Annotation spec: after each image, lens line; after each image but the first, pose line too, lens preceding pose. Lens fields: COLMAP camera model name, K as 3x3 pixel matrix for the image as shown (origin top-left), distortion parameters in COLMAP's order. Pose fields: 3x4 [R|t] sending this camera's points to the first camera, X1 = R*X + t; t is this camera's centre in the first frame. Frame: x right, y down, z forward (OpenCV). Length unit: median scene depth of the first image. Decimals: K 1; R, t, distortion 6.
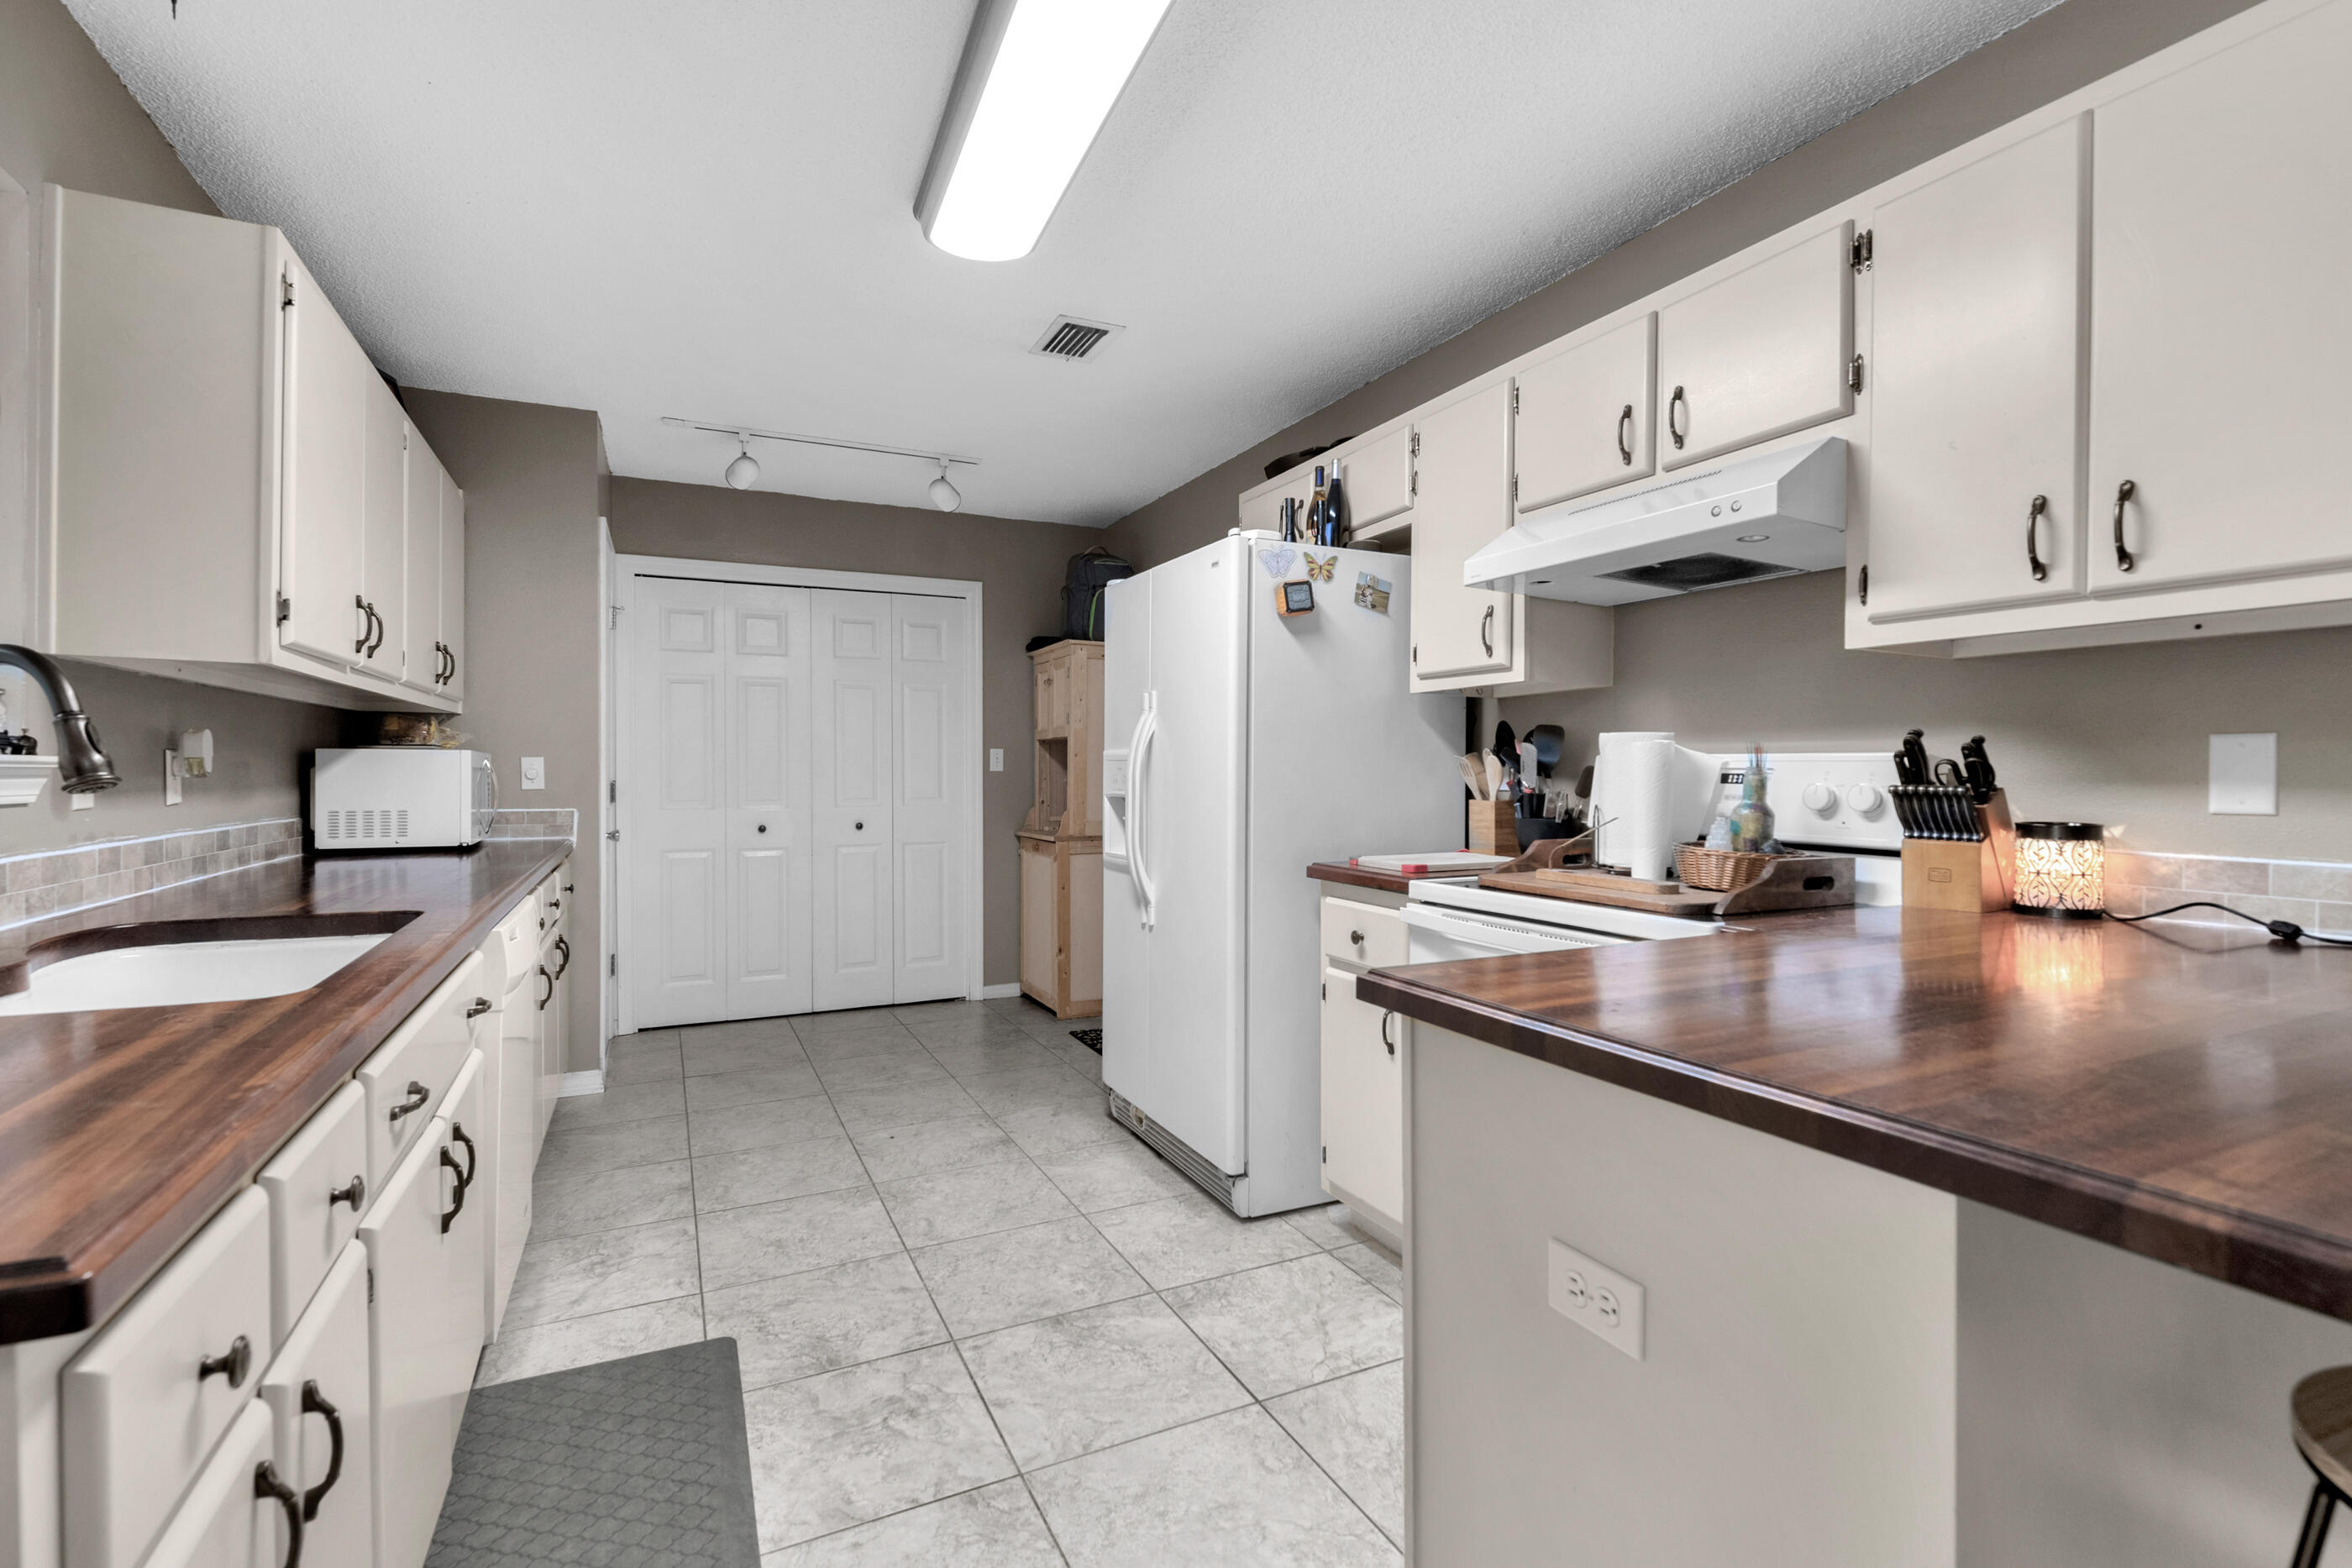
lens RADIAL K [[1053.2, 0, 1143.7], [0, 1053.2, 779.6], [0, 0, 1]] dist [0.002718, -0.000663]
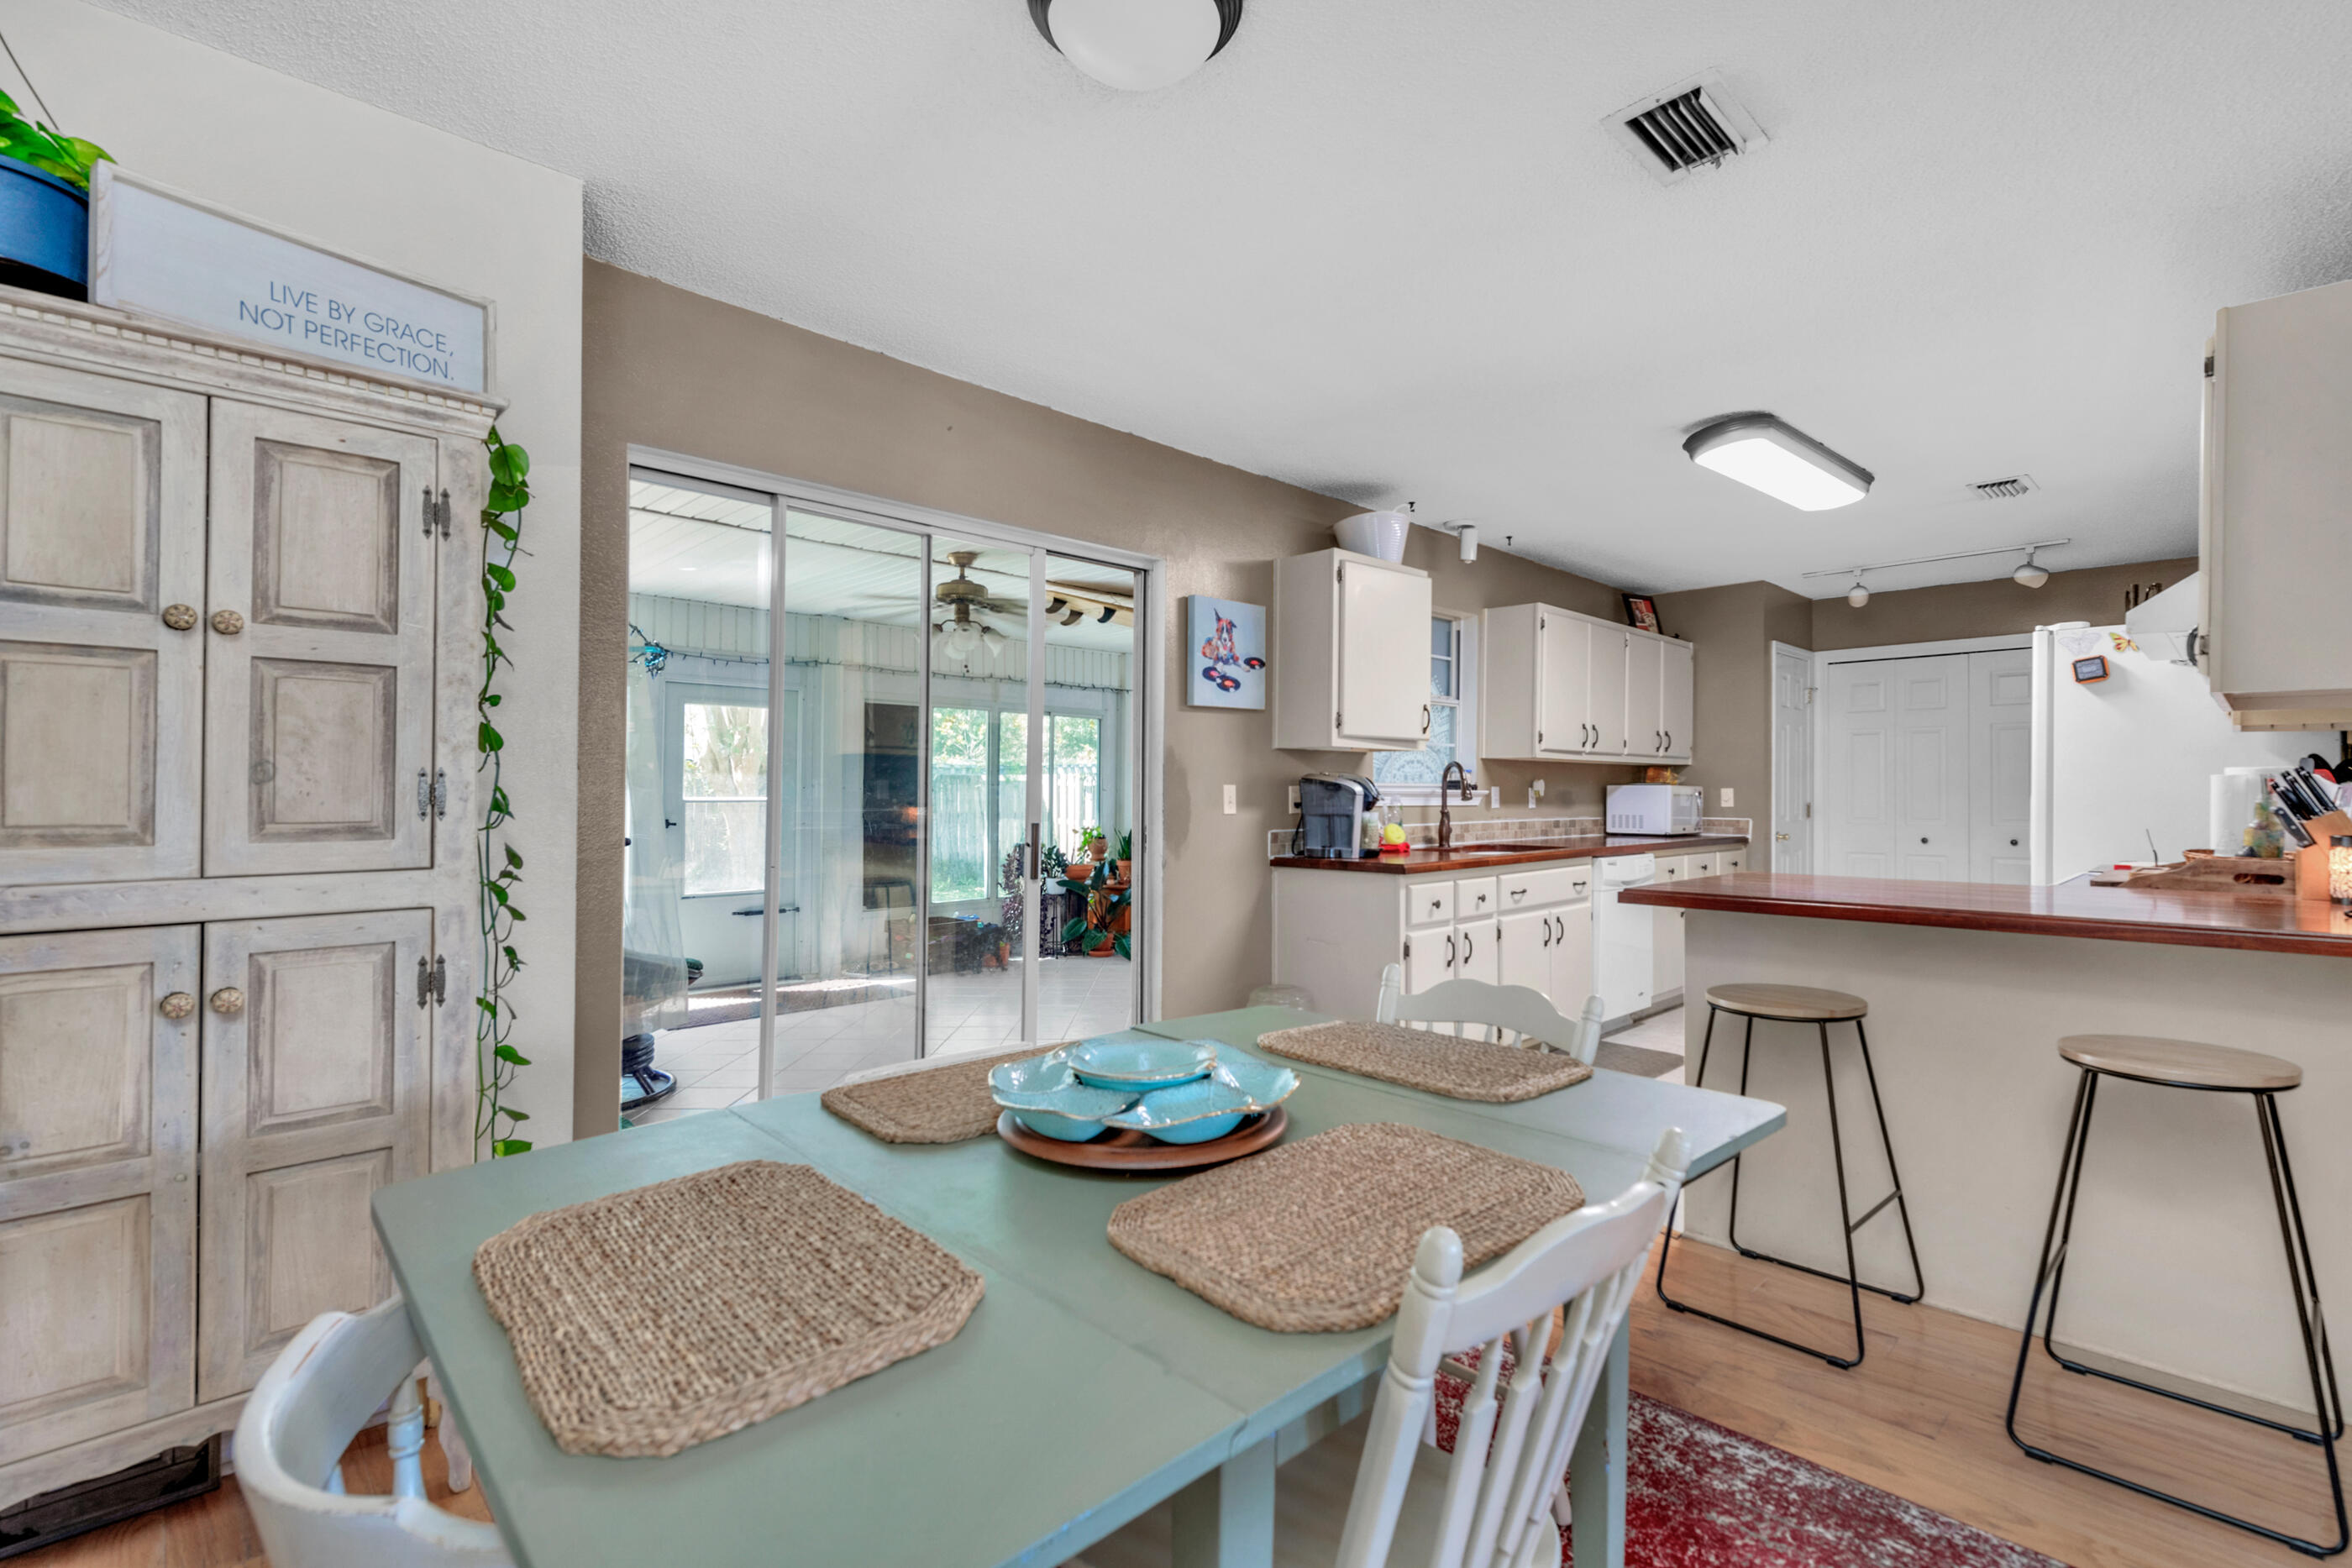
lens RADIAL K [[1072.2, 0, 1176.0], [0, 1072.2, 784.0], [0, 0, 1]] dist [-0.000206, -0.000279]
pose [[0.311137, -0.009096, -0.950321, 1.260952], [-0.010970, 0.999853, -0.013162, 0.007382], [0.950302, 0.014520, 0.310992, -0.637093]]
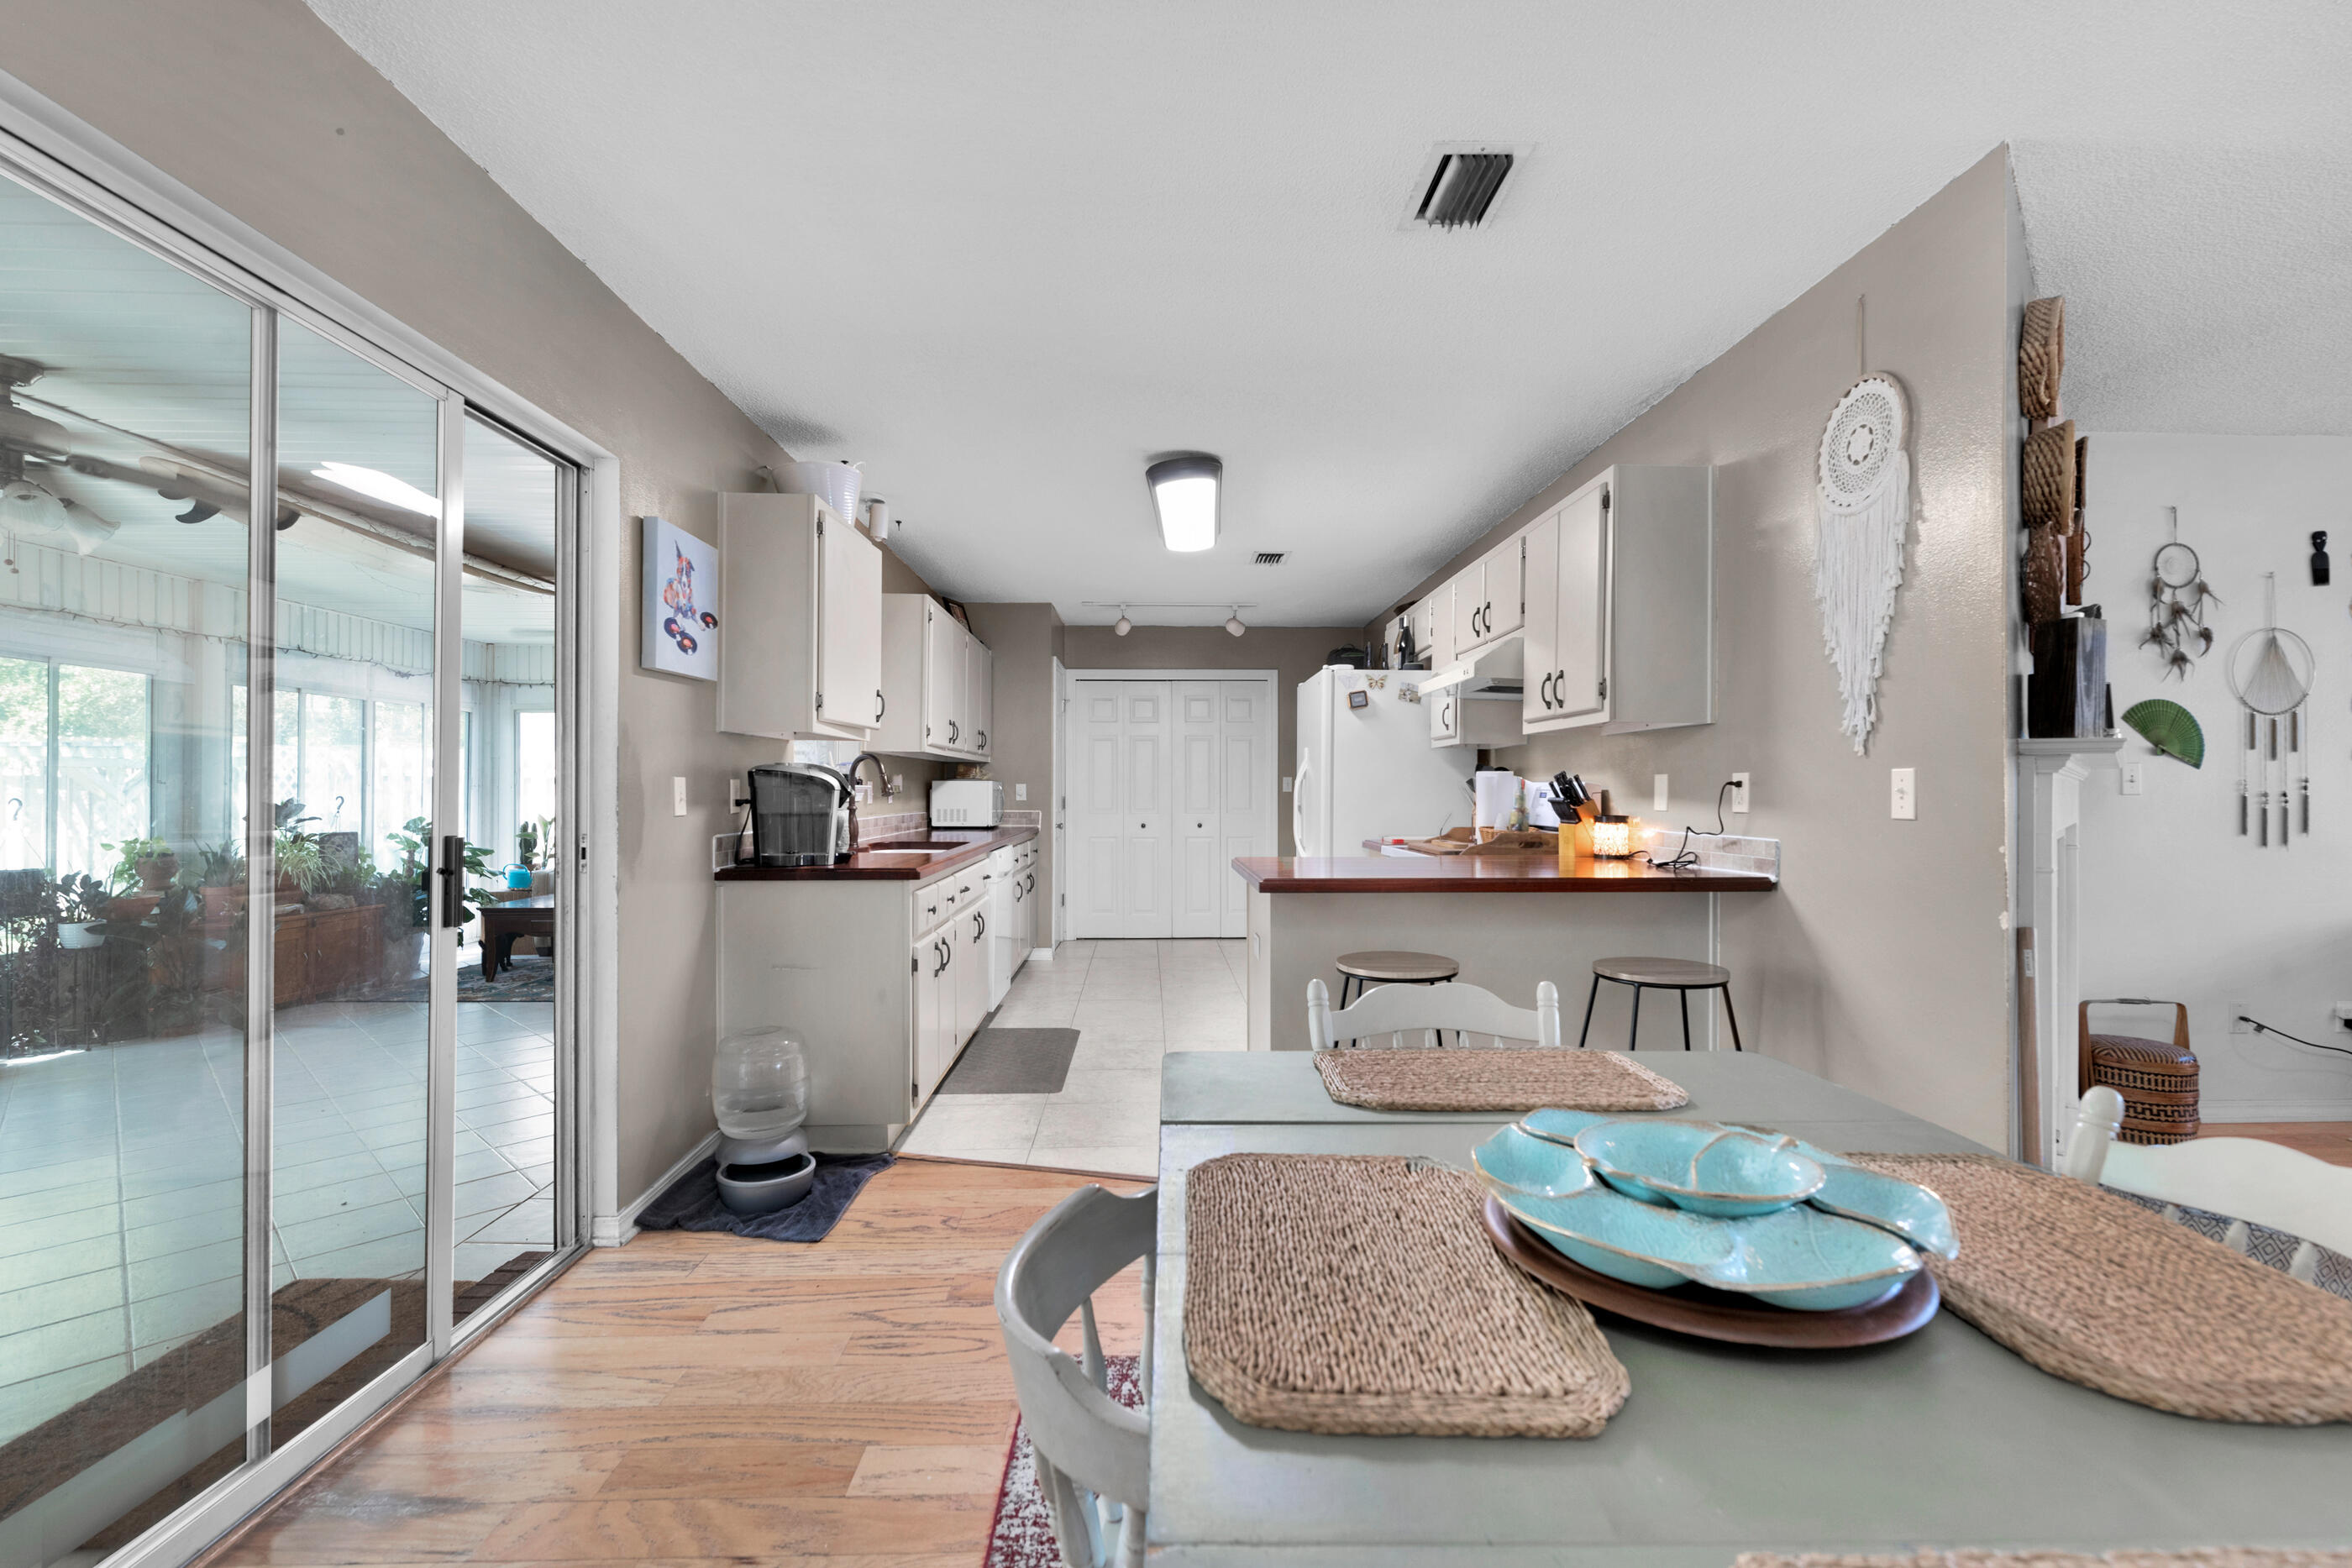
lens RADIAL K [[1015.9, 0, 1176.0], [0, 1015.9, 784.0], [0, 0, 1]] dist [0.002788, -0.003259]
pose [[0.917394, -0.001929, -0.397976, 0.660428], [-0.004672, 0.999867, -0.015616, 0.010420], [0.397954, 0.016186, 0.917263, -0.932170]]
